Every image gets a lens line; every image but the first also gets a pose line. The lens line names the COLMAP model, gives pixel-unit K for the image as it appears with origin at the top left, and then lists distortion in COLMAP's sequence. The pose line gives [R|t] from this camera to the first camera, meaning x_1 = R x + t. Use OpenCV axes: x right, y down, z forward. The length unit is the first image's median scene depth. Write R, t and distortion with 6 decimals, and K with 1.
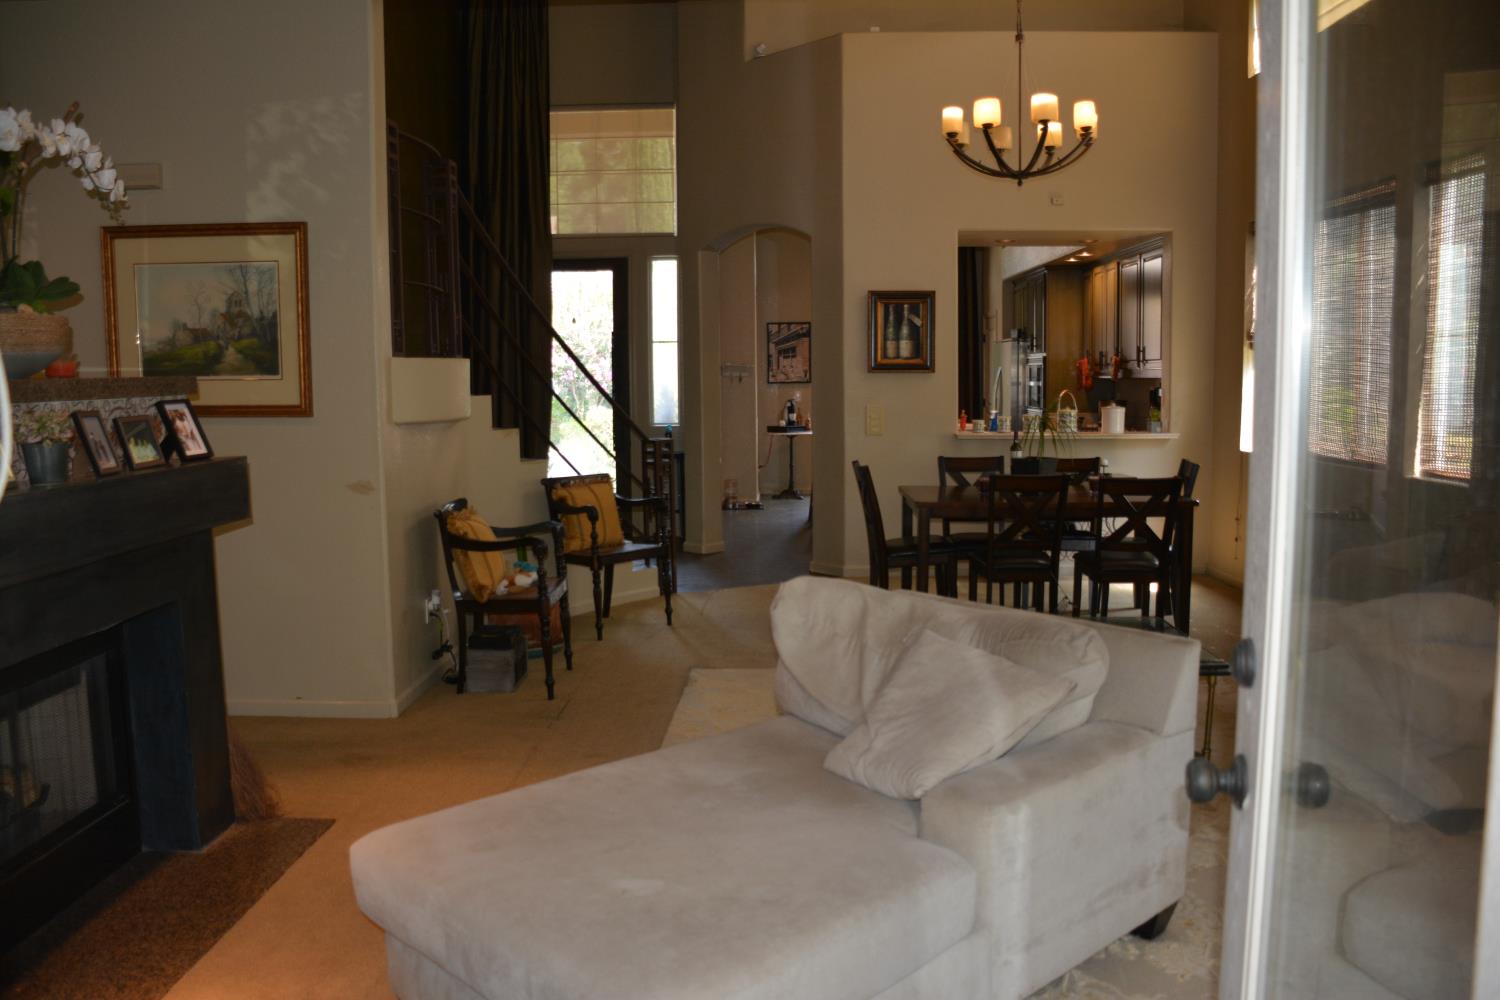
lens RADIAL K [[1164.5, 0, 738.8], [0, 1164.5, 513.8], [0, 0, 1]] dist [-0.151844, 0.098474]
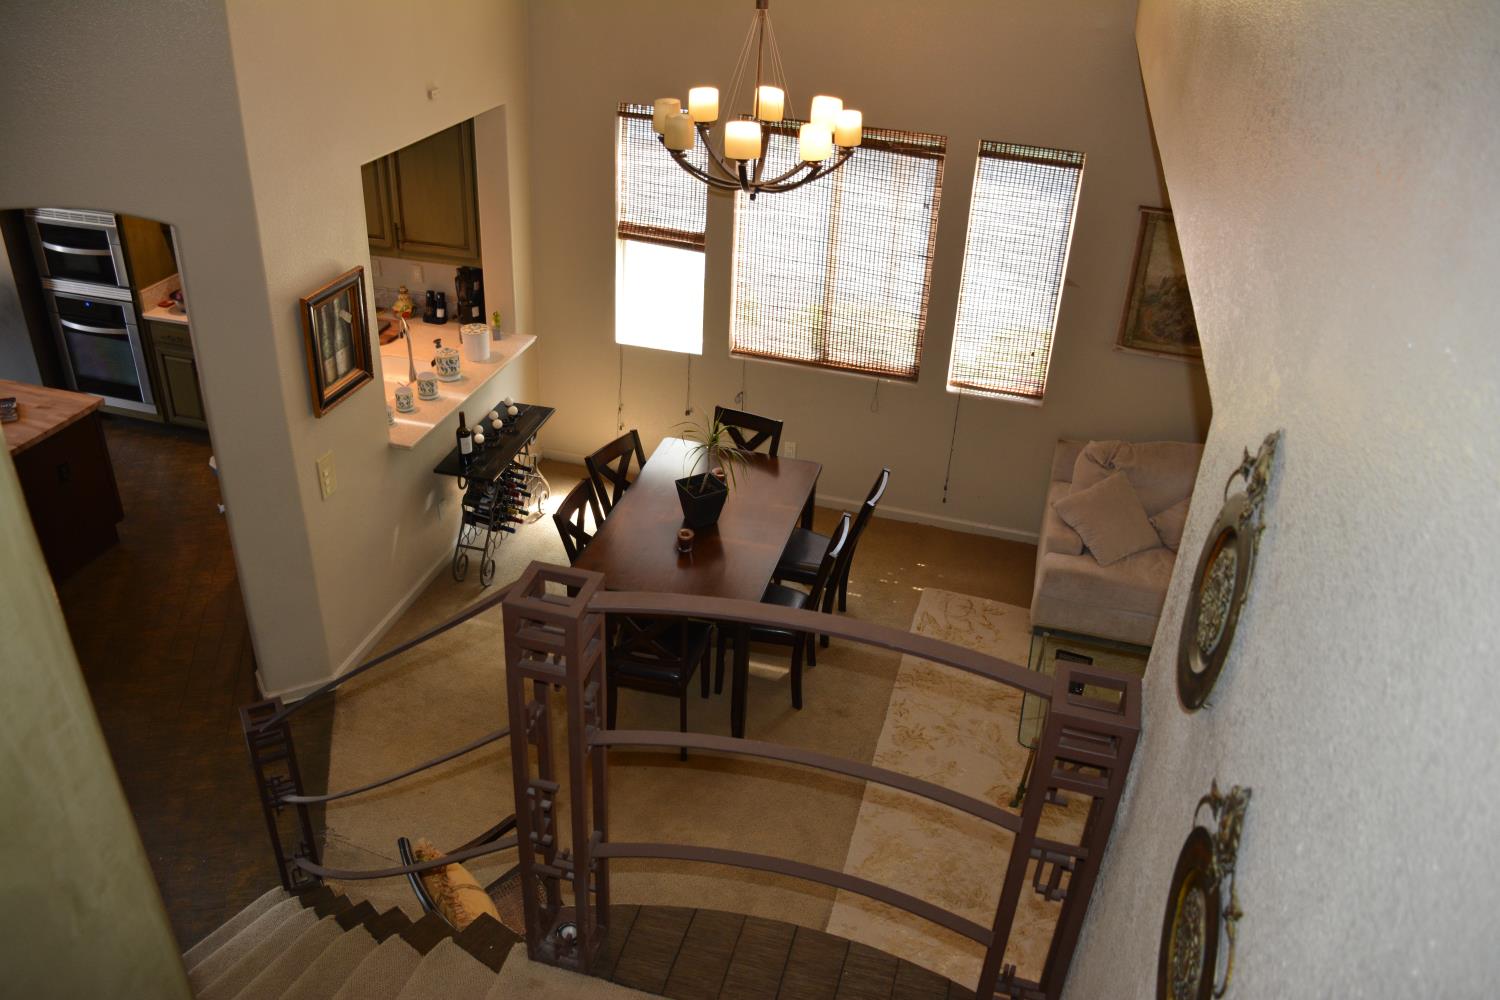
lens RADIAL K [[1164.5, 0, 748.3], [0, 1164.5, 502.7], [0, 0, 1]] dist [-0.151844, 0.098474]
pose [[0.227498, -0.475206, 0.849955, -0.444949], [0.066228, 0.878372, 0.473367, -0.411083], [-0.971524, -0.051399, 0.231300, 0.698515]]
